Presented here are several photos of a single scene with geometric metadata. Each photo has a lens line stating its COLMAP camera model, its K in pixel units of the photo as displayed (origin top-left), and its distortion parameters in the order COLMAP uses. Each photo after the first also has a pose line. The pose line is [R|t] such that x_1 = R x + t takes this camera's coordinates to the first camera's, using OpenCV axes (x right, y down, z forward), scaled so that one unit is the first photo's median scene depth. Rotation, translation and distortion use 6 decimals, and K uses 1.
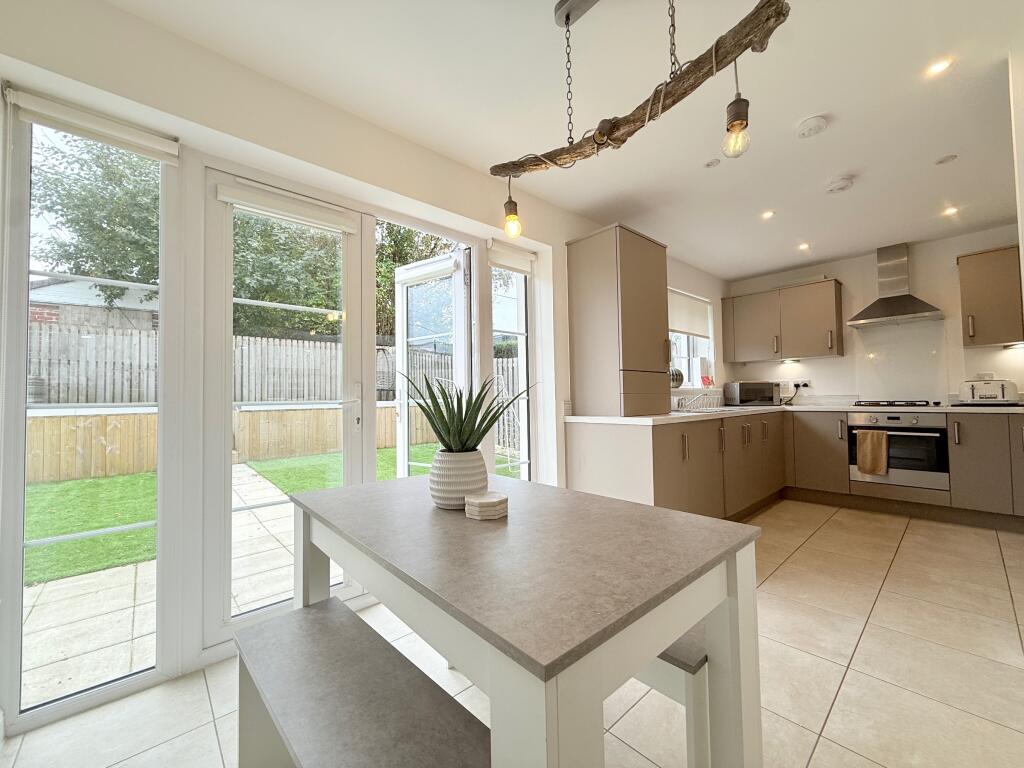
lens RADIAL K [[406.8, 0, 509.6], [0, 406.8, 385.5], [0, 0, 1]] dist [-0.000956, 0.000453]
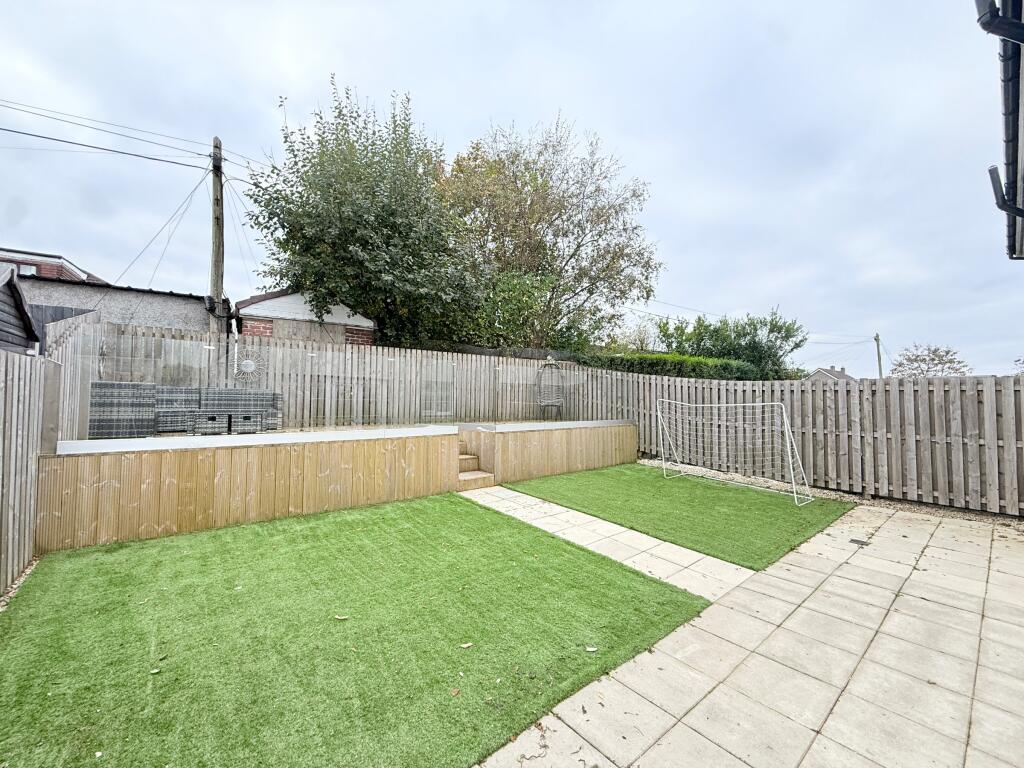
lens RADIAL K [[406.8, 0, 508.1], [0, 406.8, 384.3], [0, 0, 1]] dist [-0.000956, 0.000453]
pose [[0.998595, 0.021032, -0.048644, -1.338083], [-0.021597, 0.999705, -0.011131, -0.101933], [0.048395, 0.012166, 0.998754, 0.025363]]
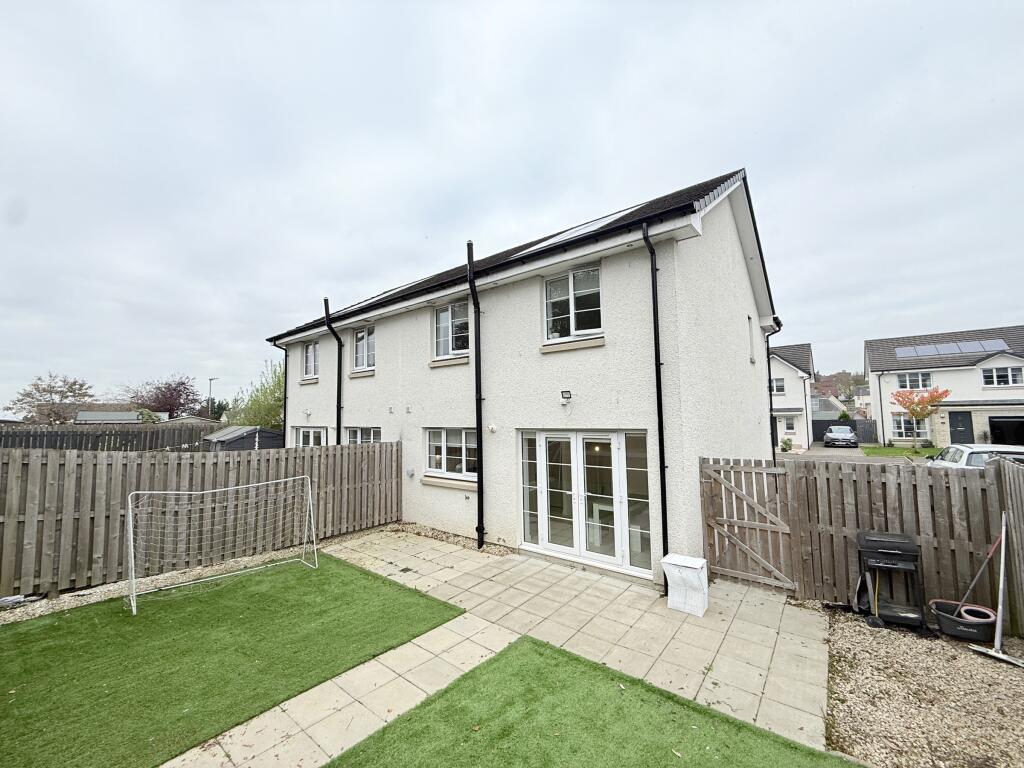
lens RADIAL K [[406.8, 0, 510.3], [0, 406.8, 386.4], [0, 0, 1]] dist [-0.000956, 0.000453]
pose [[-0.164656, 0.085565, 0.982633, -2.435458], [-0.007068, 0.996102, -0.087923, -0.356992], [-0.986326, -0.021423, -0.163409, 1.461288]]
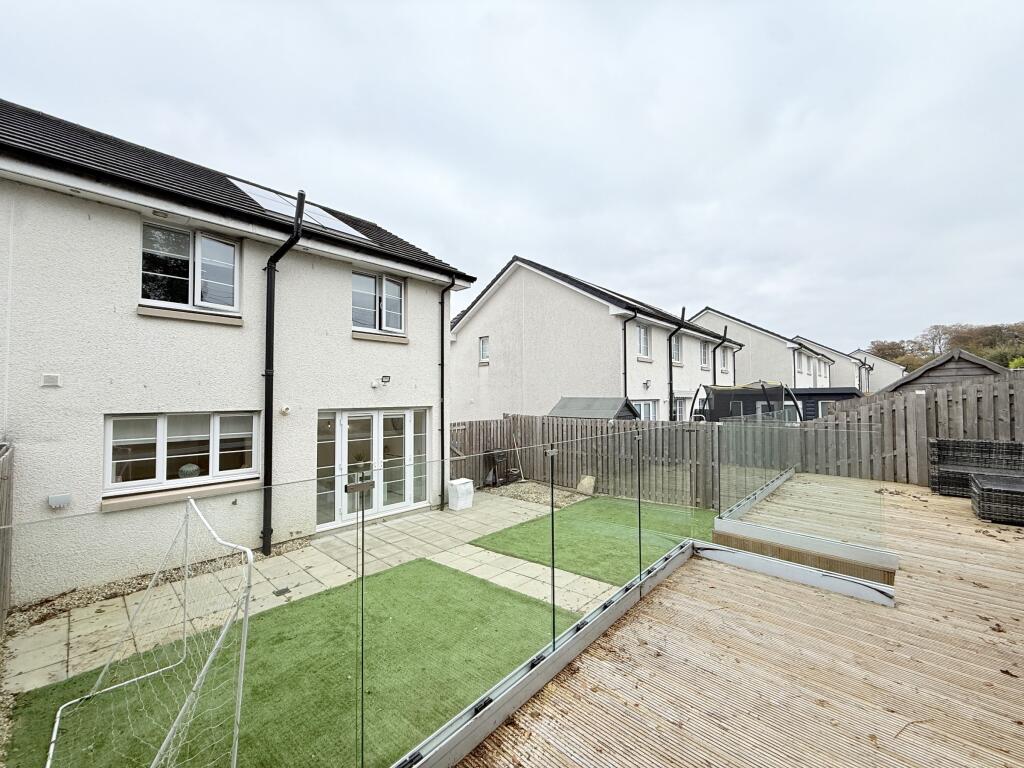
lens RADIAL K [[406.8, 0, 509.9], [0, 406.8, 386.7], [0, 0, 1]] dist [-0.000956, 0.000453]
pose [[-0.995734, 0.019434, -0.090202, -0.888059], [0.024478, 0.998178, -0.055151, -0.293834], [0.088965, -0.057124, -0.994395, 3.484150]]
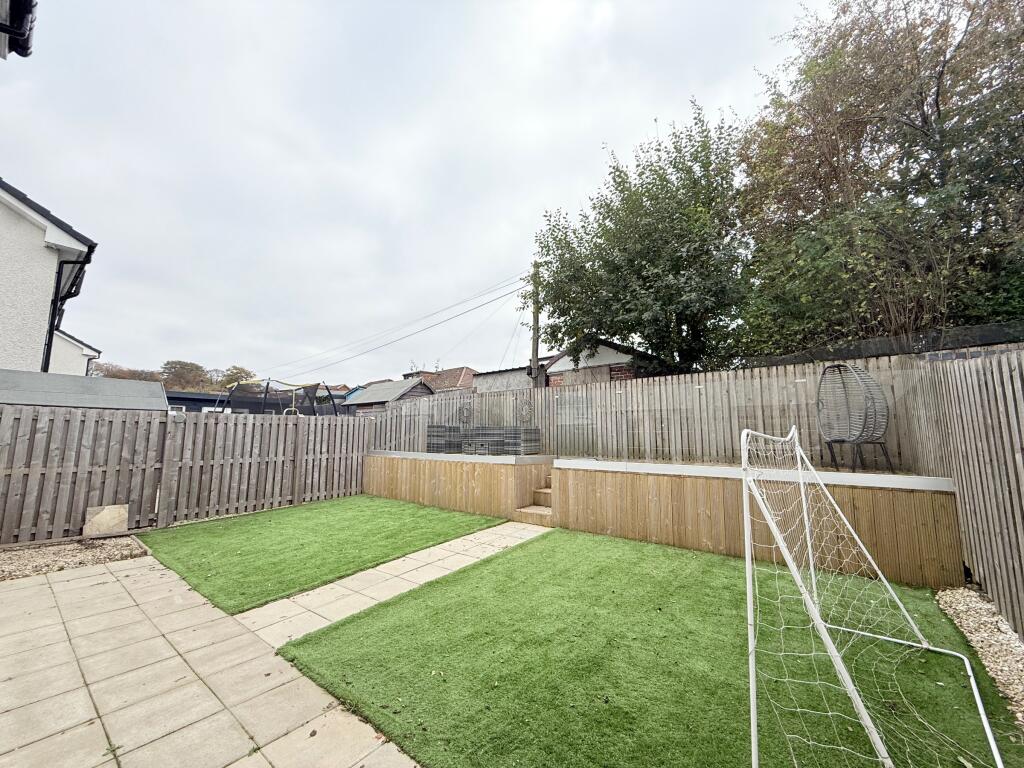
lens RADIAL K [[406.8, 0, 513.0], [0, 406.8, 391.0], [0, 0, 1]] dist [-0.000956, 0.000453]
pose [[0.173589, -0.086835, -0.980982, 0.504025], [0.021486, 0.996202, -0.084381, -0.073559], [0.984584, -0.006430, 0.174795, 1.731670]]
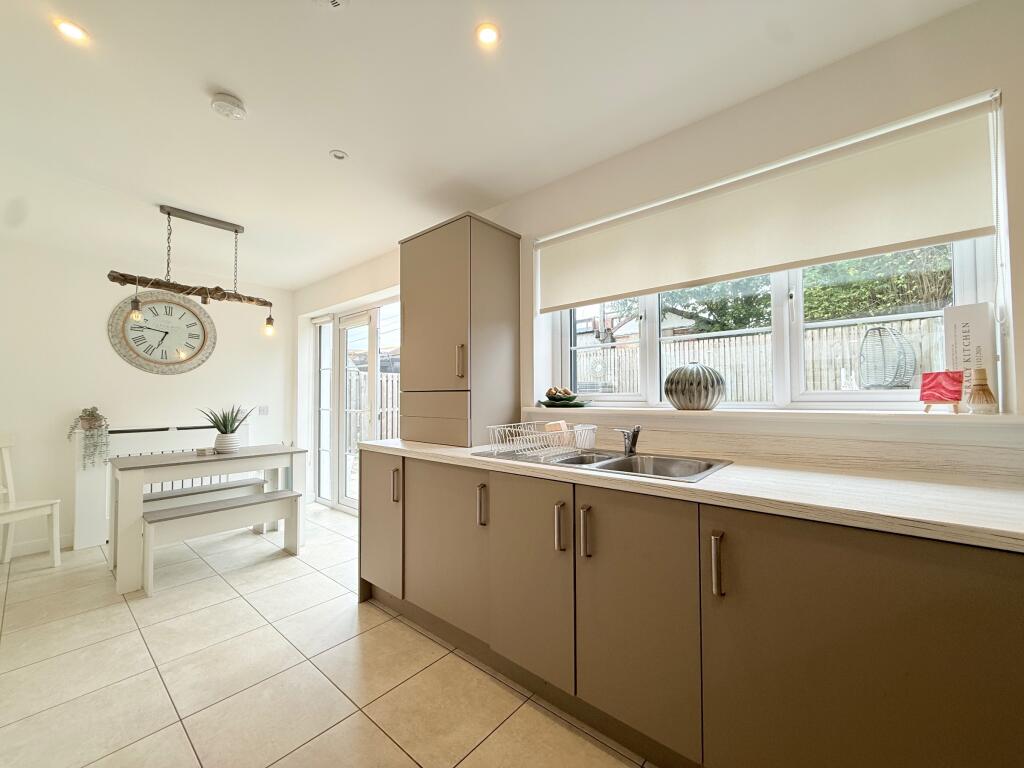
lens RADIAL K [[406.8, 0, 513.0], [0, 406.8, 391.0], [0, 0, 1]] dist [-0.000956, 0.000453]
pose [[0.137887, 0.004652, -0.990437, 1.089311], [0.034248, 0.999369, 0.009462, -0.035990], [0.989856, -0.035225, 0.137641, 0.964343]]
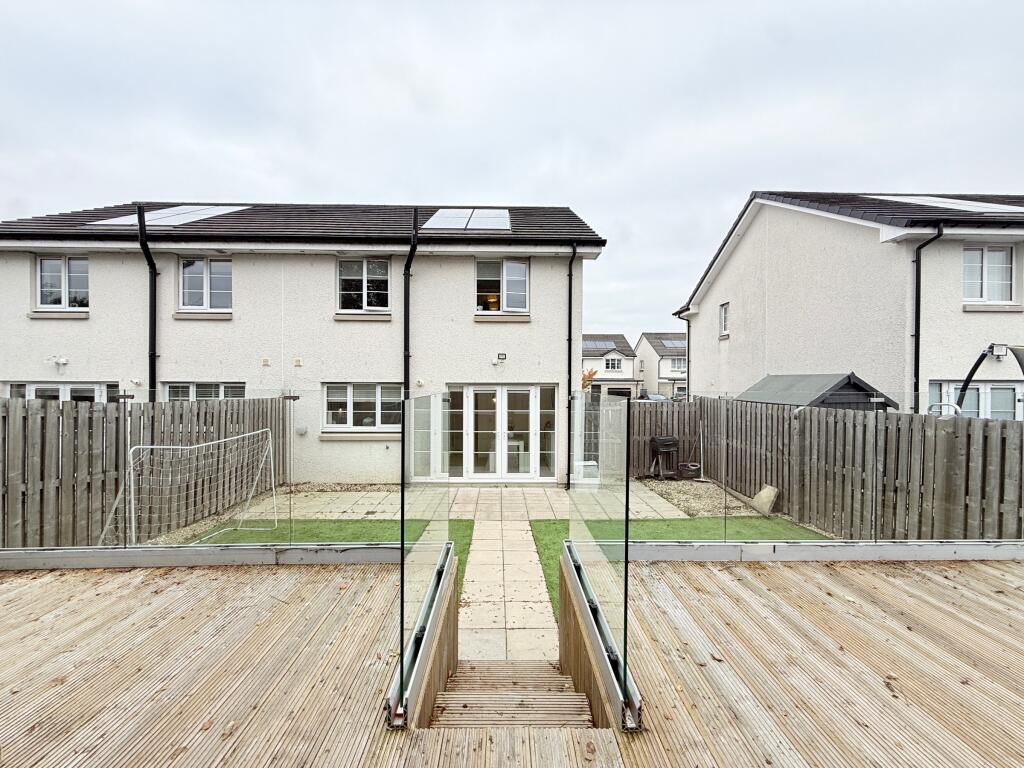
lens RADIAL K [[406.8, 0, 509.7], [0, 406.8, 386.2], [0, 0, 1]] dist [-0.000956, 0.000453]
pose [[-0.760768, 0.007728, 0.648978, -2.212788], [-0.011235, 0.999622, -0.025073, -0.229066], [-0.648927, -0.026366, -0.760394, 2.926311]]
